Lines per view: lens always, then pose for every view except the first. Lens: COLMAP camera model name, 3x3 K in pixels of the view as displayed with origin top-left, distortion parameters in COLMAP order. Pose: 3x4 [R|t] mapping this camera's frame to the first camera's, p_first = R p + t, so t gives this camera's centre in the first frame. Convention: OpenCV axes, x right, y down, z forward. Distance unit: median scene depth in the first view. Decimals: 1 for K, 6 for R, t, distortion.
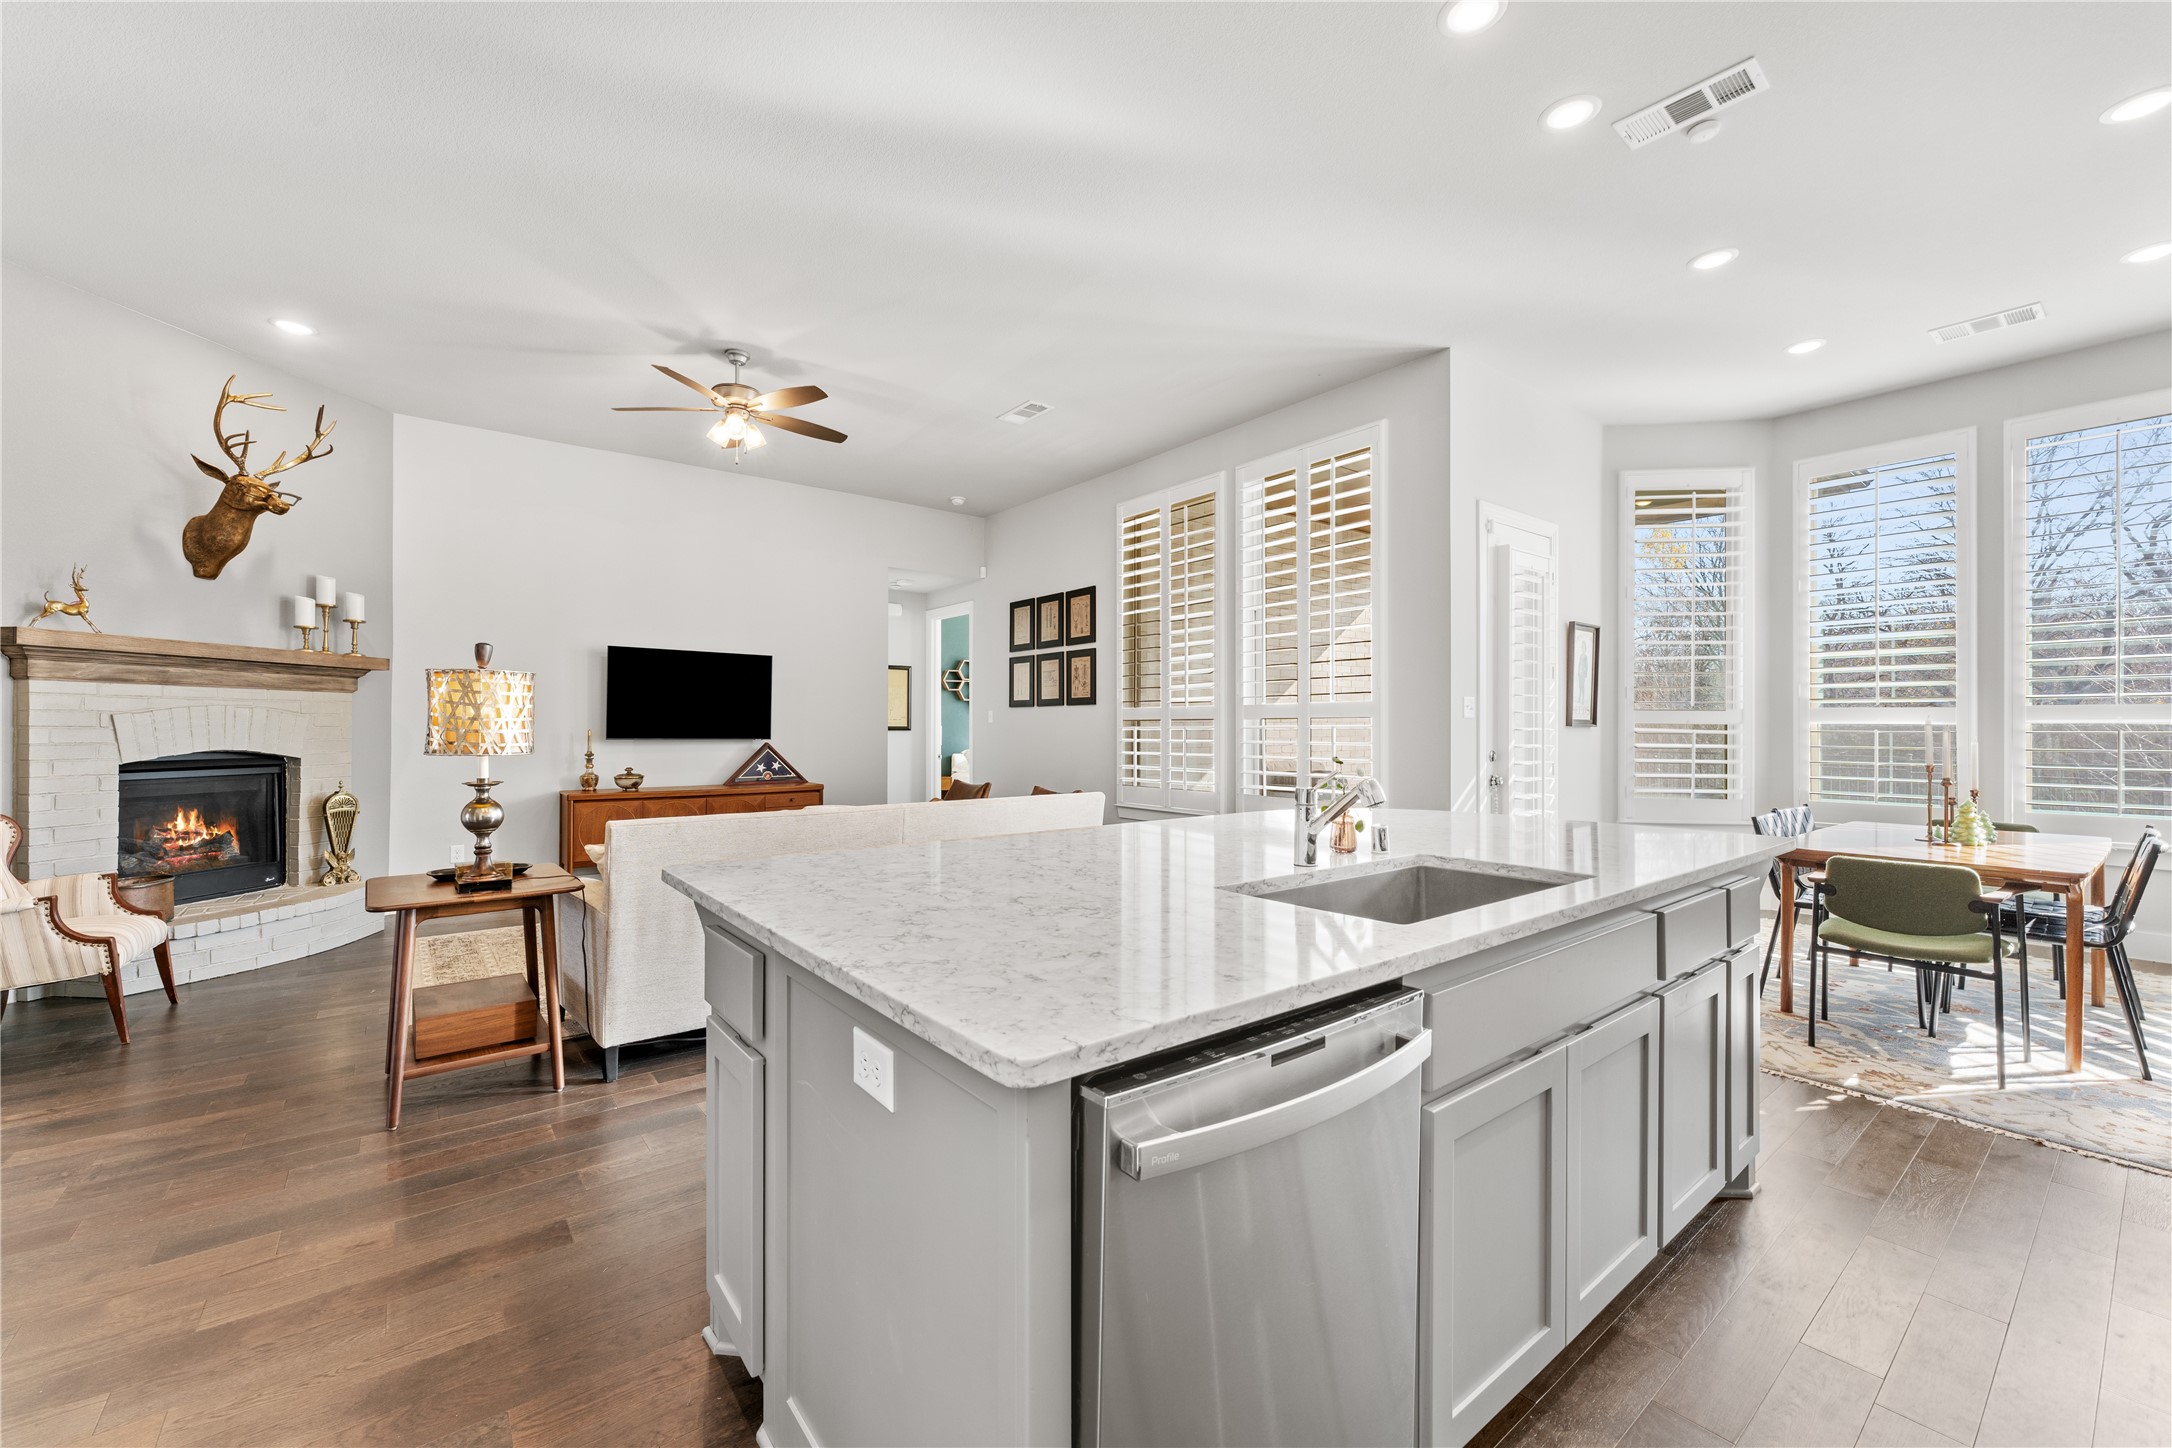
lens RADIAL K [[865.7, 0, 1079.8], [0, 865.7, 721.0], [0, 0, 1]] dist [-0.000507, 0.000331]
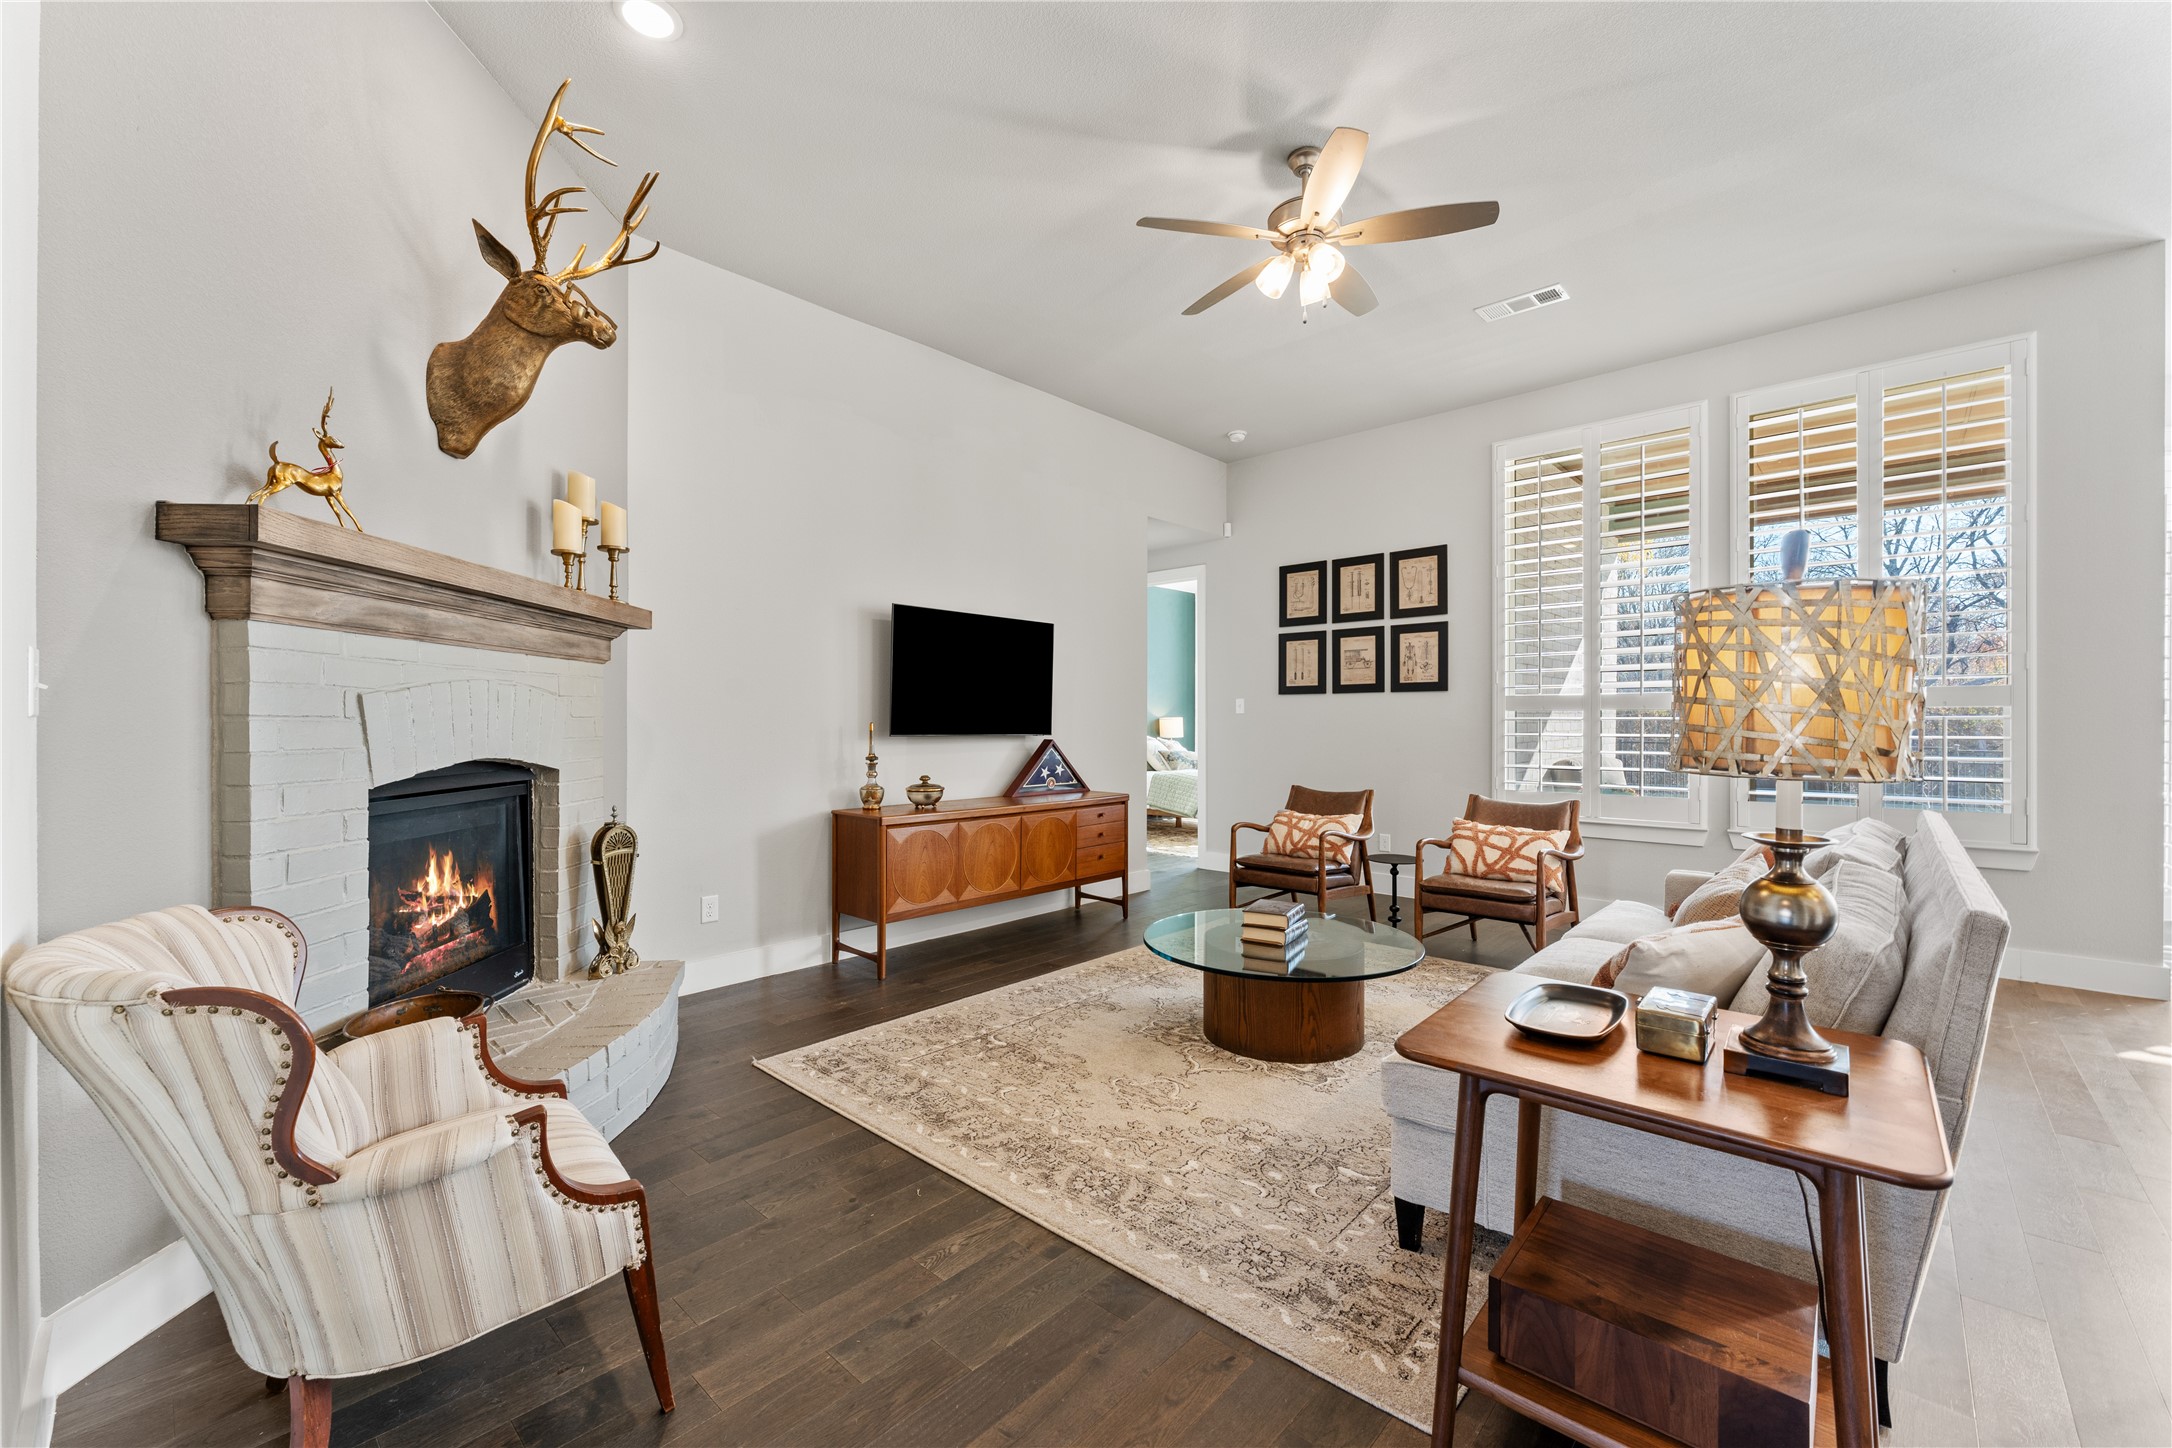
lens RADIAL K [[875.5, 0, 1081.7], [0, 875.5, 721.2], [0, 0, 1]] dist [-0.000722, -0.000063]
pose [[0.988119, -0.000428, 0.153692, -0.619604], [-0.001014, 0.999956, 0.009298, 0.002903], [-0.153690, -0.009343, 0.988075, 0.331941]]
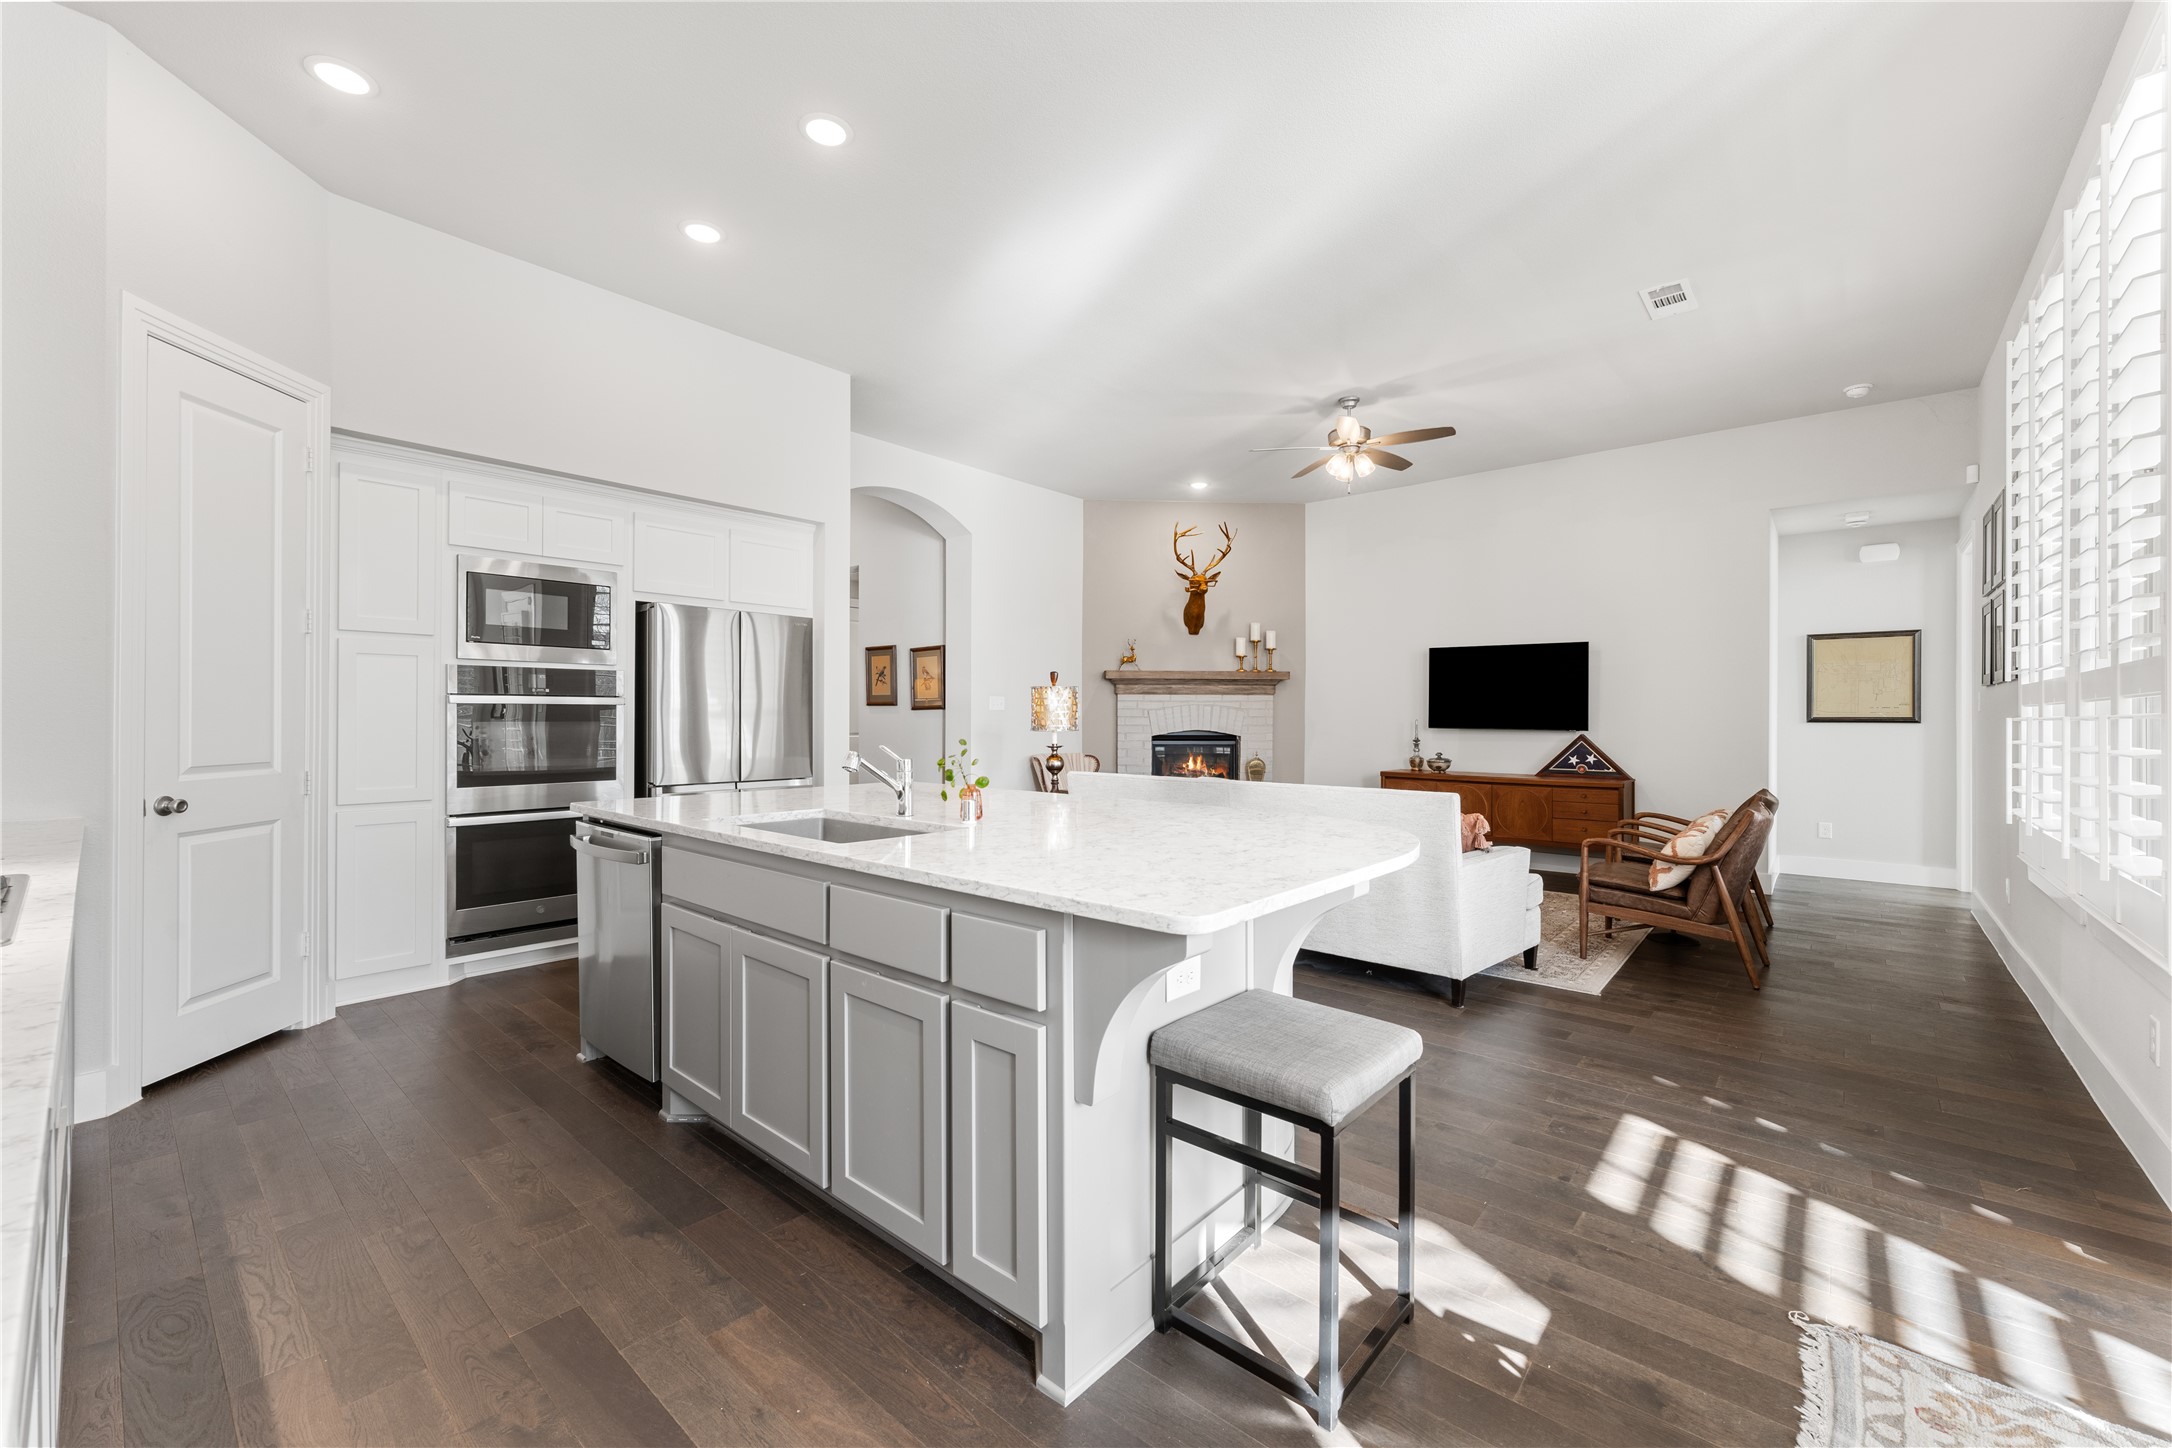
lens RADIAL K [[863.0, 0, 1087.0], [0, 863.0, 717.7], [0, 0, 1]] dist [-0.001359, 0.000064]
pose [[0.183199, 0.000790, -0.983076, 0.644969], [0.004962, 0.999986, 0.001729, 0.003683], [0.983063, -0.005194, 0.183193, 0.402951]]
